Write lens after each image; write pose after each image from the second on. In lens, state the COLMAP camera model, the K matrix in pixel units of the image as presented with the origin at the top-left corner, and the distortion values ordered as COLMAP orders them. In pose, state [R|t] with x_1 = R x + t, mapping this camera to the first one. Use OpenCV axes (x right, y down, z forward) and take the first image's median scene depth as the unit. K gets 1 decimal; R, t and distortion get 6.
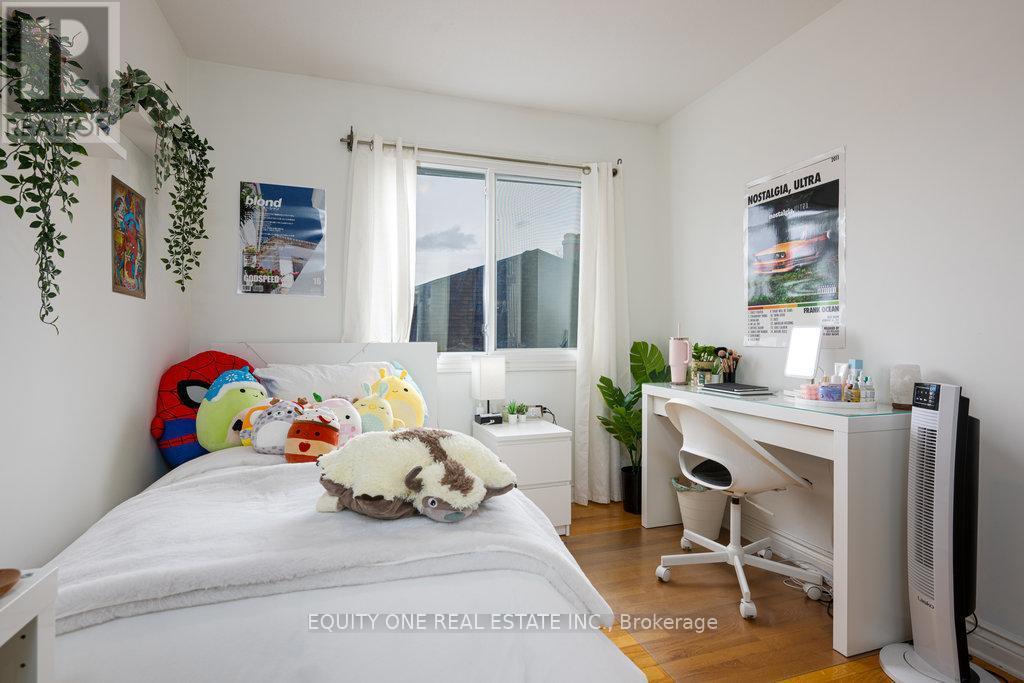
lens RADIAL K [[514.4, 0, 513.2], [0, 514.4, 338.9], [0, 0, 1]] dist [-0.007718, -0.000009]
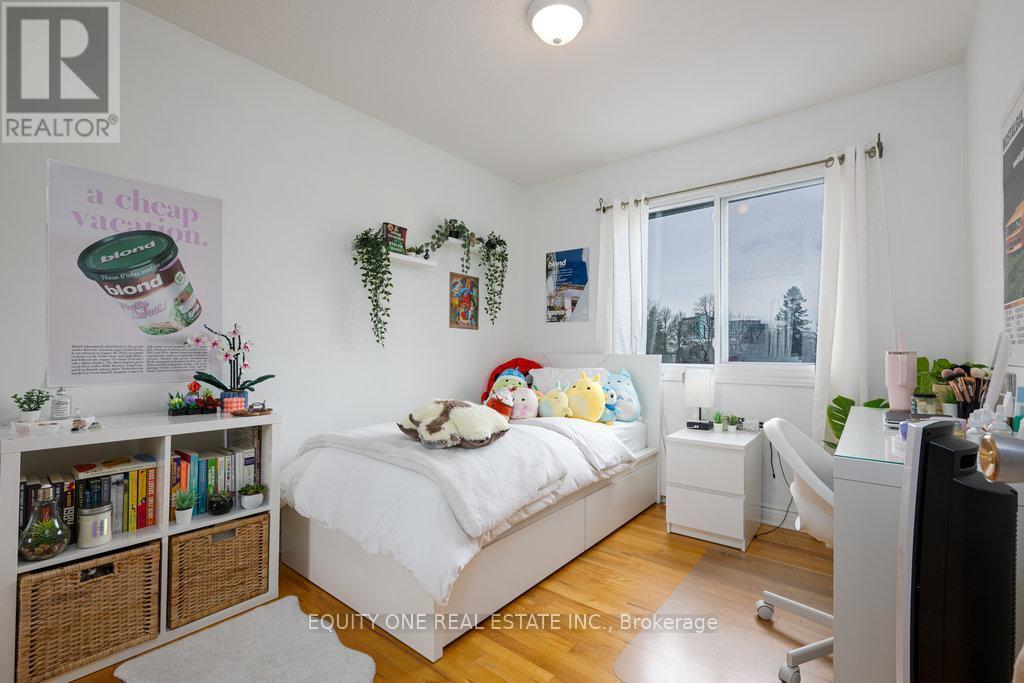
lens RADIAL K [[447.9, 0, 512.2], [0, 447.9, 346.4], [0, 0, 1]] dist [-0.000006, 0.000166]
pose [[0.539629, -0.005256, -0.841887, 0.589788], [-0.007944, 0.999904, -0.011334, 0.001973], [0.841865, 0.012804, 0.539536, 0.152839]]
